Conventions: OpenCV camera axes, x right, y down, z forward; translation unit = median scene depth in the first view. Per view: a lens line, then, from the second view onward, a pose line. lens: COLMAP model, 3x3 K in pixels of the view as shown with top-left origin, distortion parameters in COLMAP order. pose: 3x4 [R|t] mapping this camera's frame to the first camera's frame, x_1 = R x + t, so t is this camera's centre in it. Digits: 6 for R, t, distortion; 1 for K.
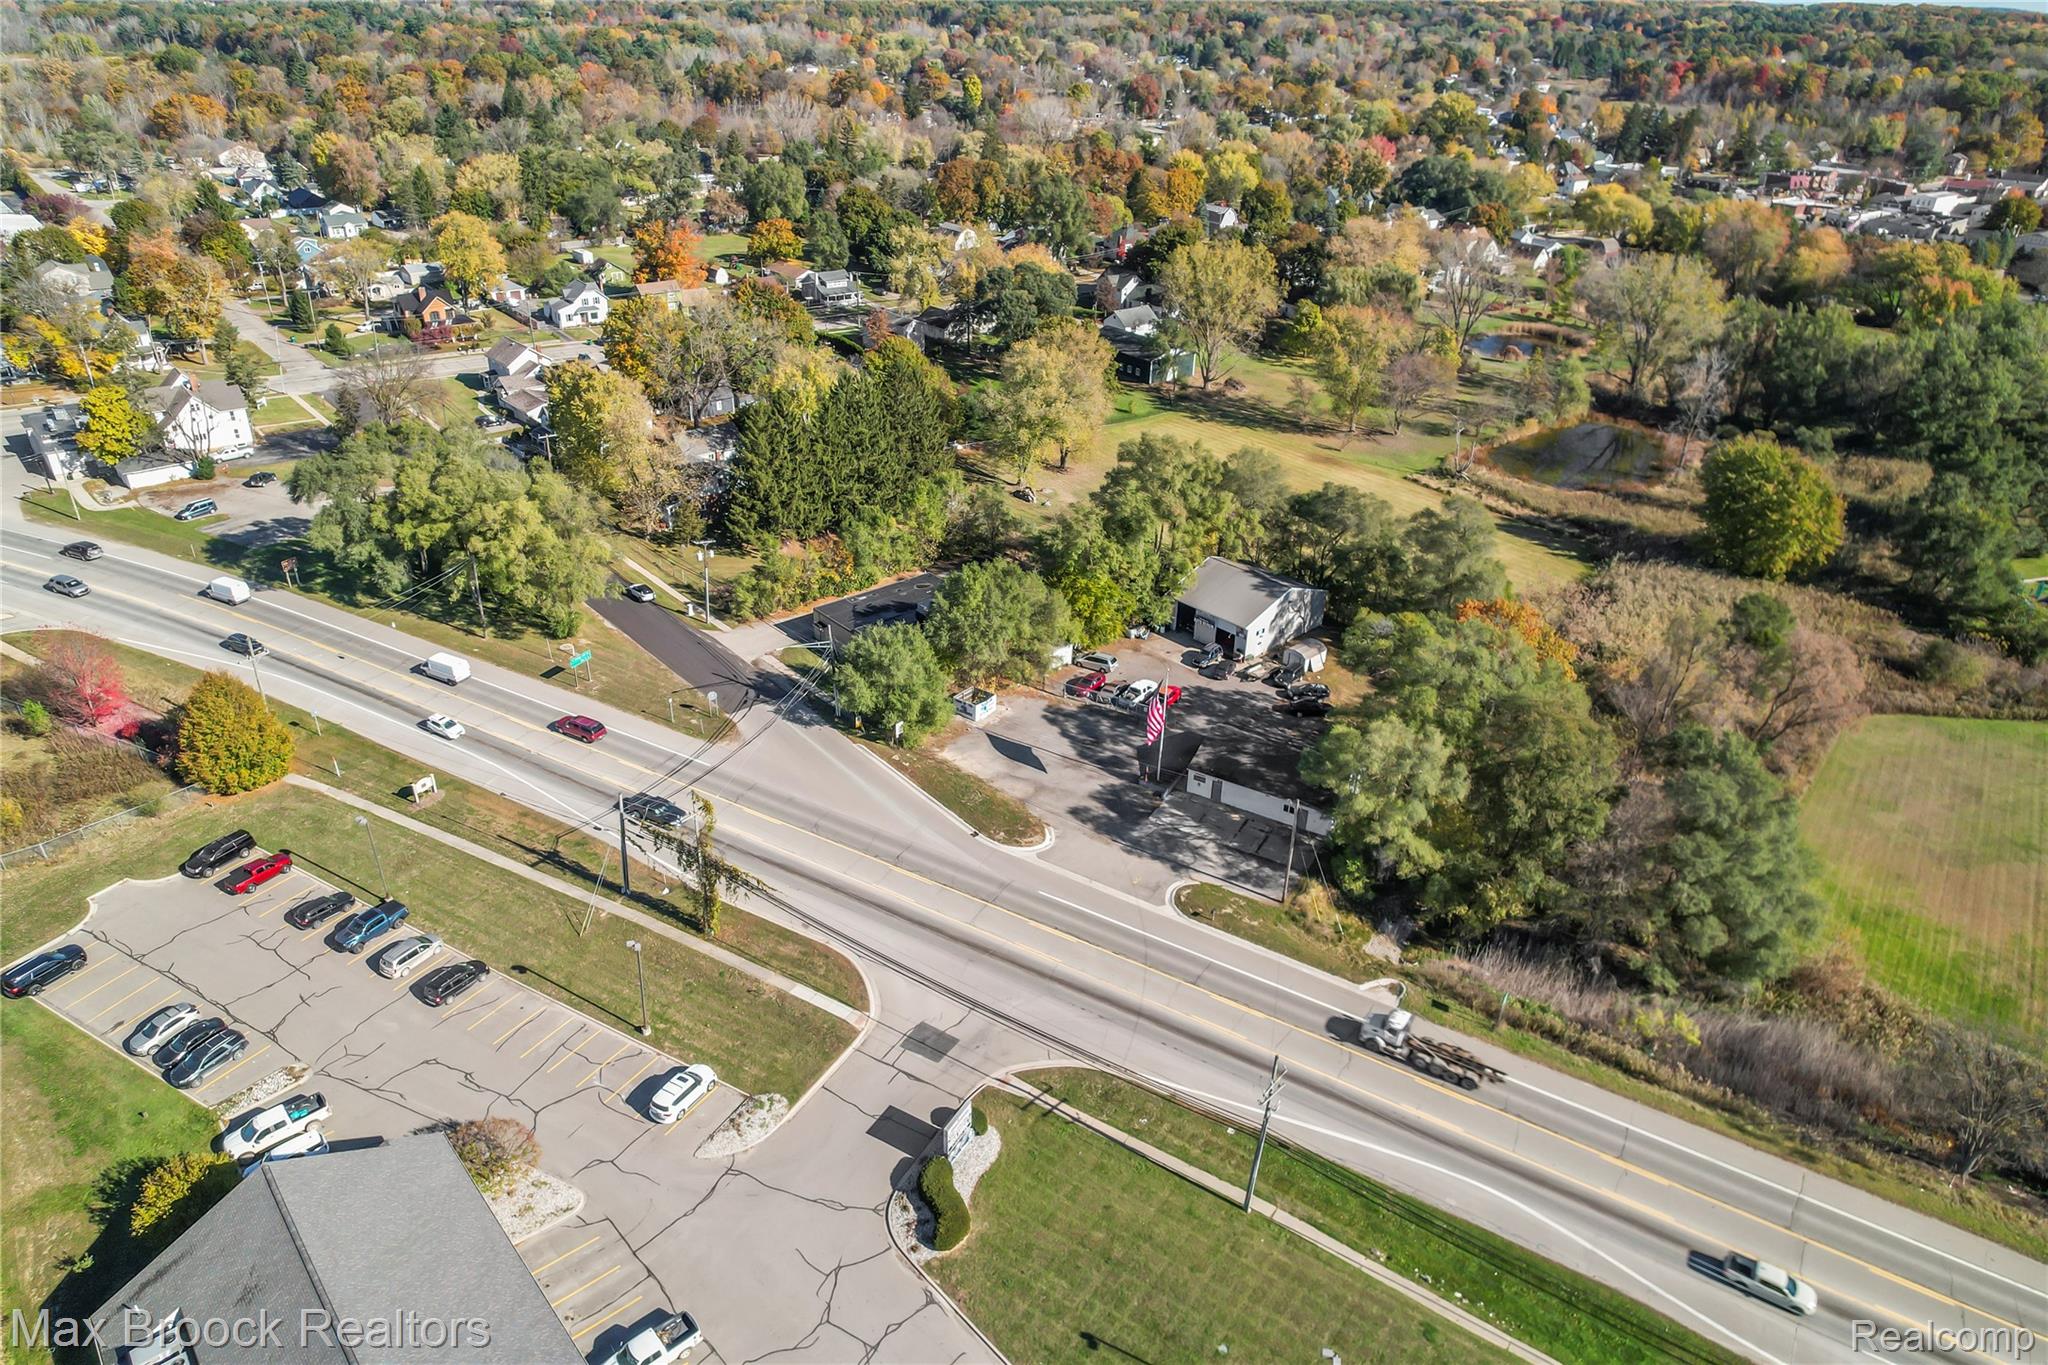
lens RADIAL K [[1387.1, 0, 978.7], [0, 1387.1, 680.8], [0, 0, 1]] dist [0.005288, 0.001448]
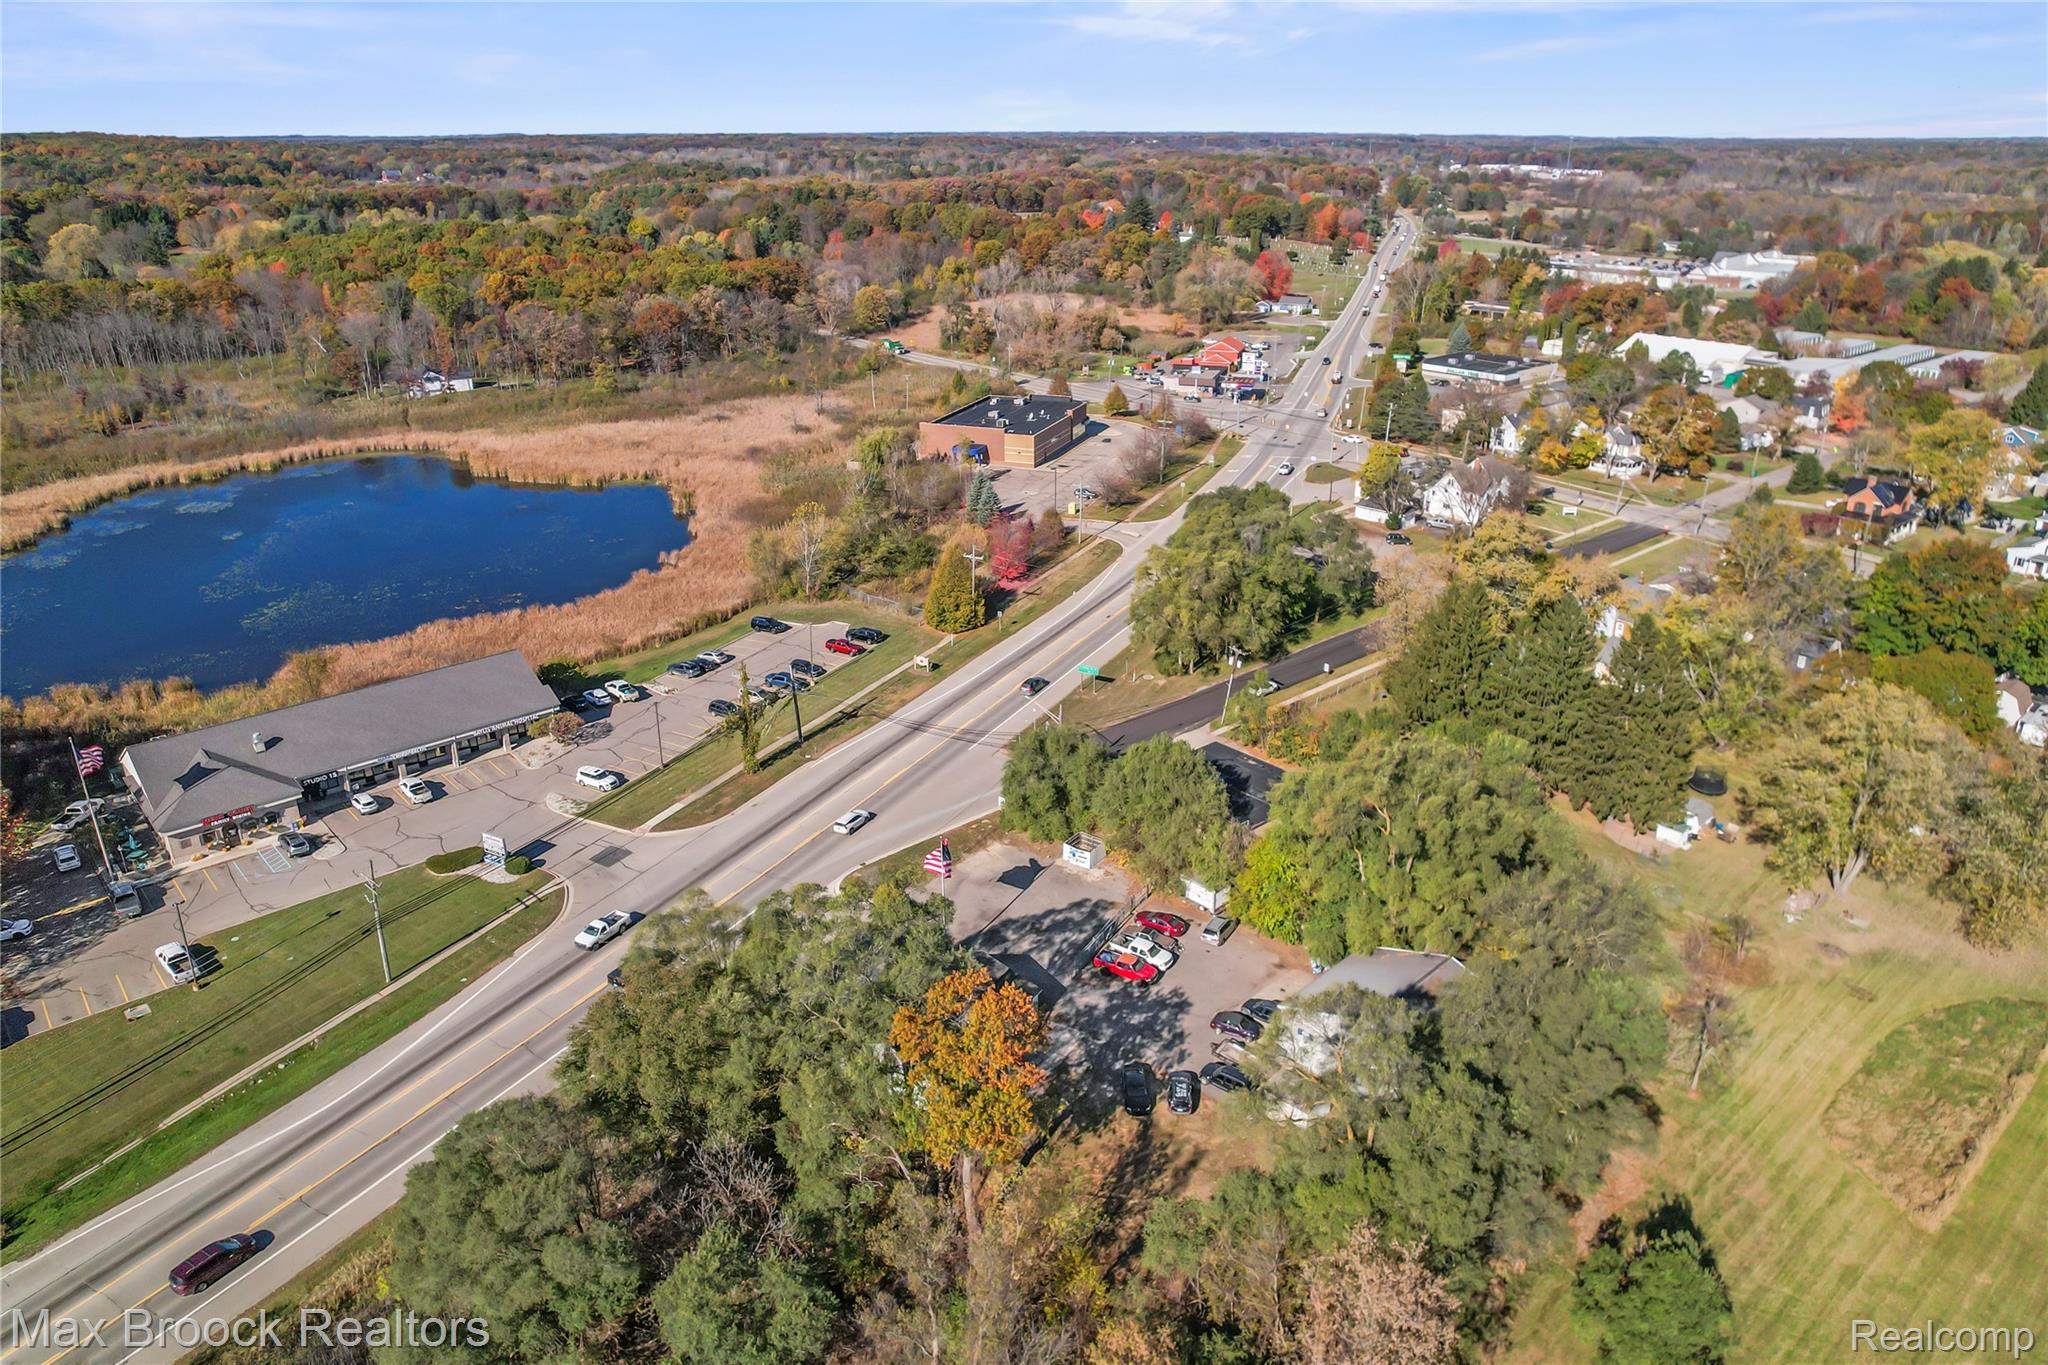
lens RADIAL K [[1387.1, 0, 978.7], [0, 1387.1, 680.8], [0, 0, 1]] dist [0.005288, 0.001448]
pose [[0.014942, 0.372276, -0.928002, 1.005771], [-0.464147, 0.824634, 0.323336, -0.426281], [0.885632, 0.425898, 0.185113, 0.833959]]
